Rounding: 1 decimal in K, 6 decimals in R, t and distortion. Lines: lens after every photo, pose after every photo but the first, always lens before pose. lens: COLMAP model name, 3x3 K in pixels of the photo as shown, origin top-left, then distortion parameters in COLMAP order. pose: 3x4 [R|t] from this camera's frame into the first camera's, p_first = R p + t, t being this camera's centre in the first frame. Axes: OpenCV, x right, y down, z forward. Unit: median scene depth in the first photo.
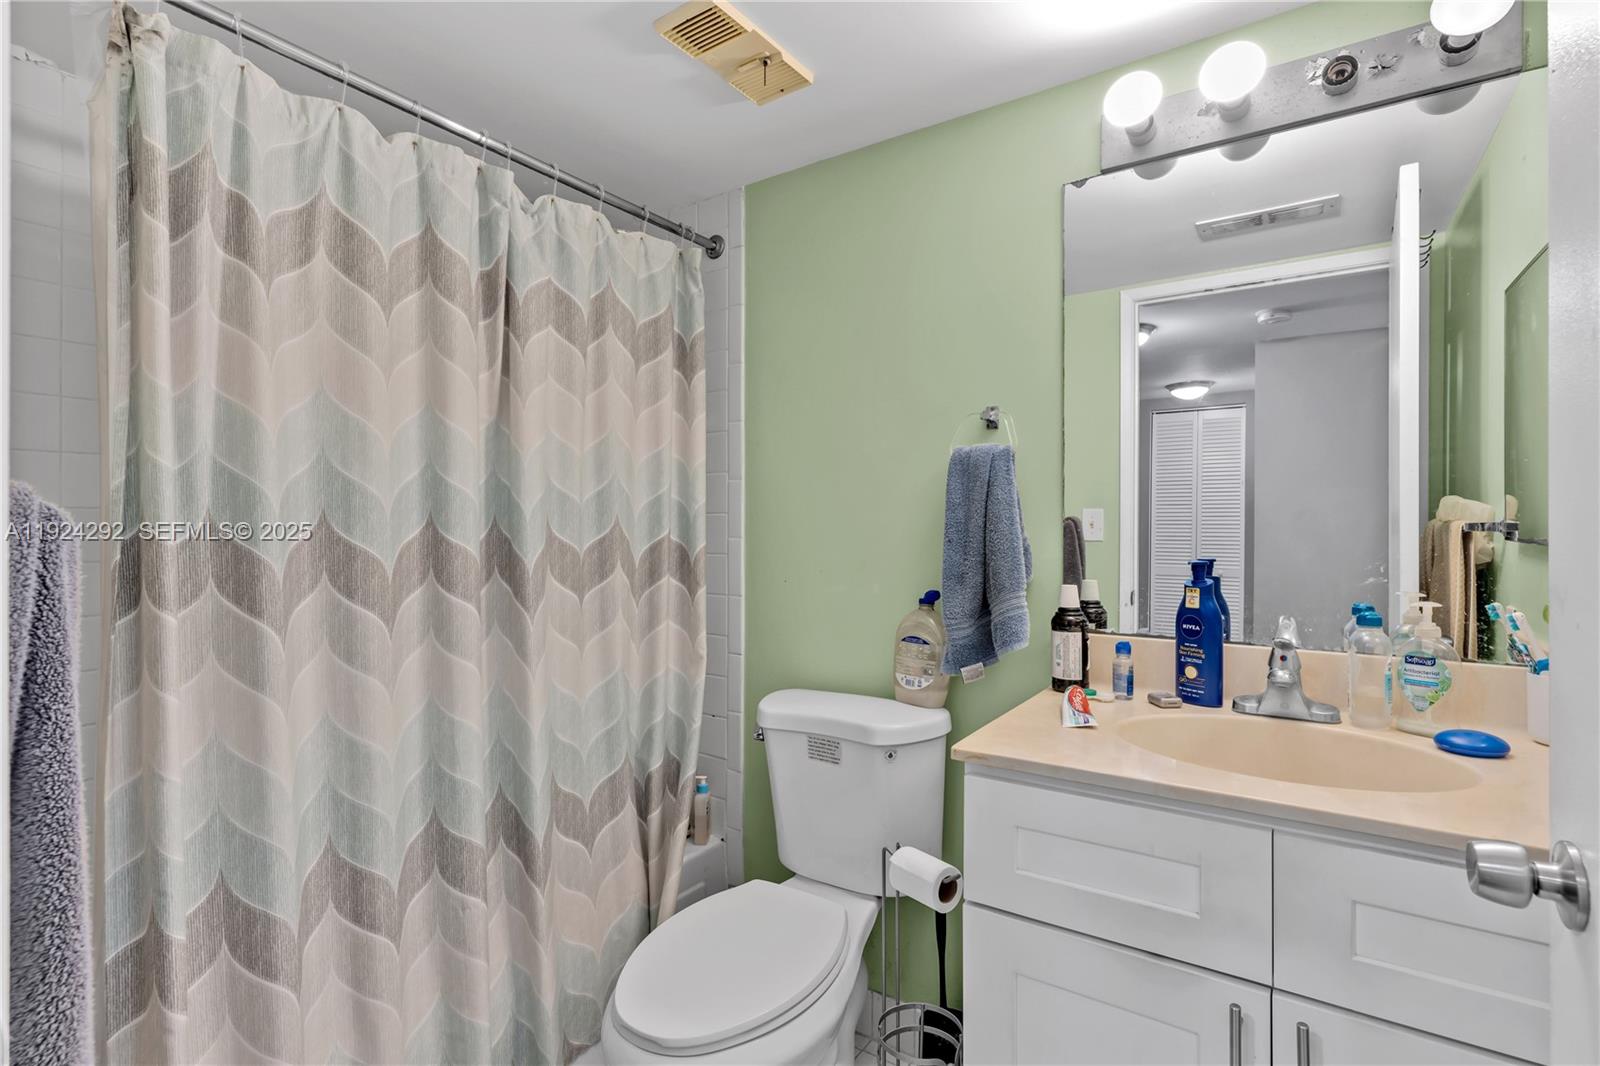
lens RADIAL K [[774.3, 0, 804.7], [0, 774.3, 525.6], [0, 0, 1]] dist [0.000439, -0.000630]
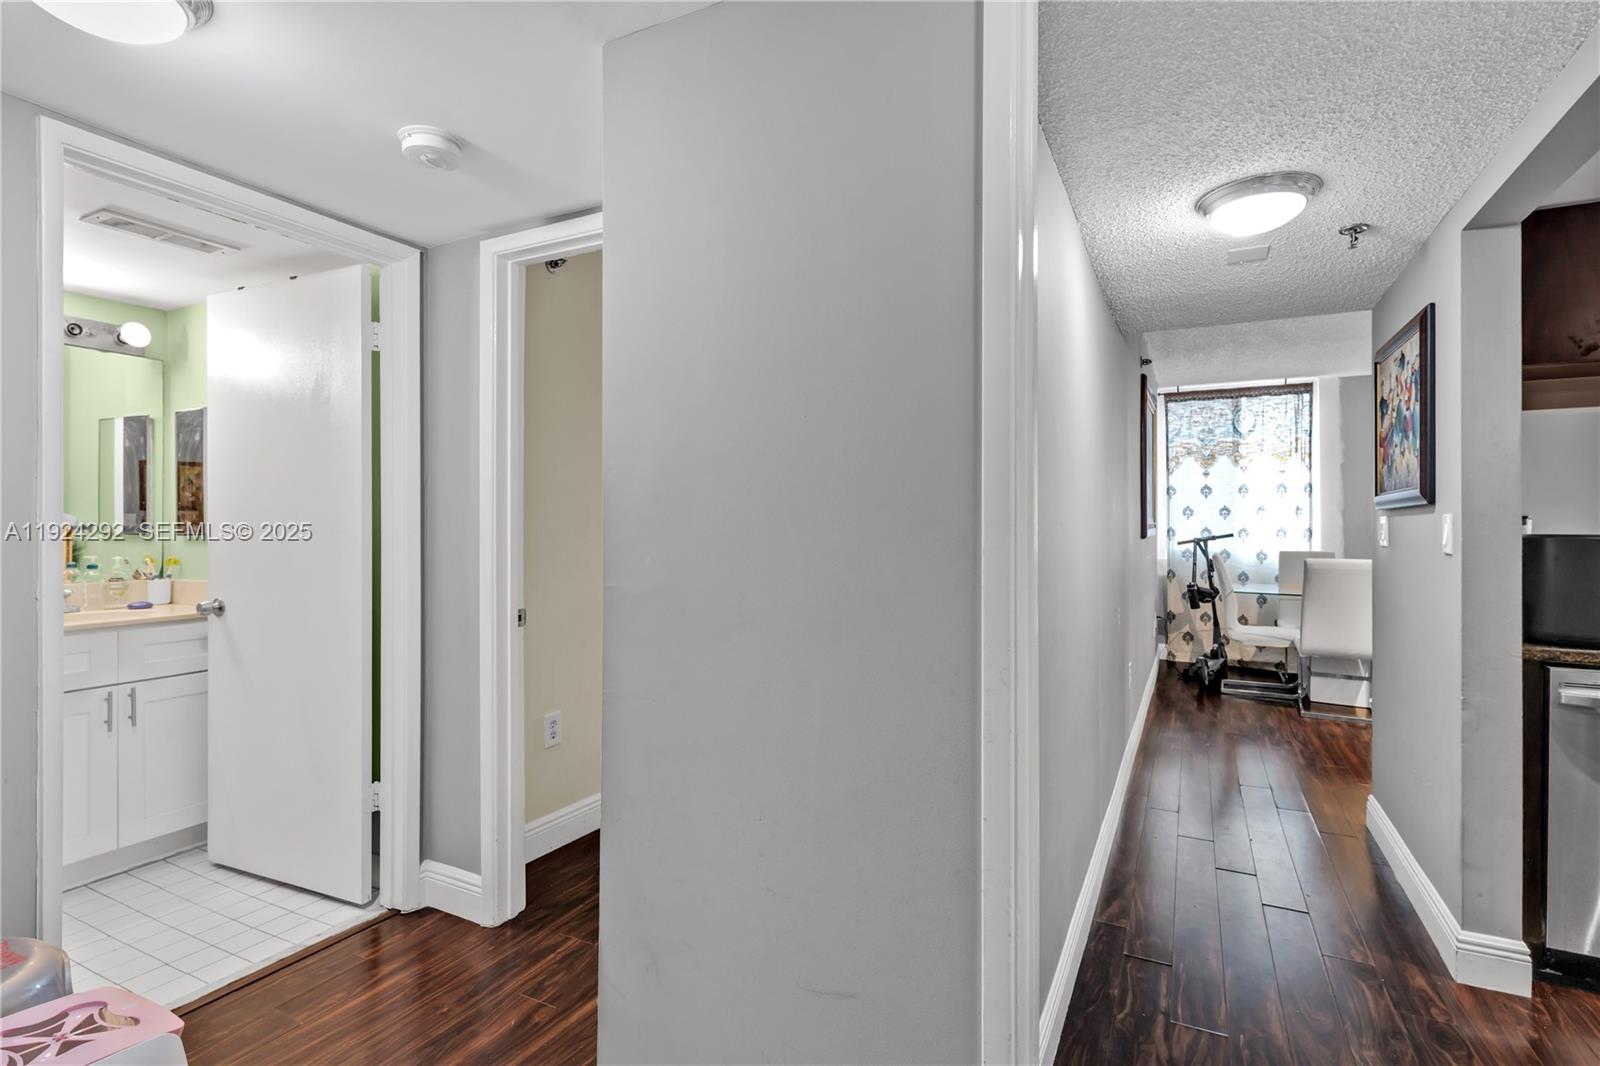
lens RADIAL K [[774.3, 0, 804.7], [0, 774.3, 525.6], [0, 0, 1]] dist [0.000439, -0.000630]
pose [[-0.125615, 0.001276, 0.992078, -2.033257], [0.004581, 0.999989, -0.000706, 0.007202], [-0.992068, 0.004456, -0.125619, -0.938855]]
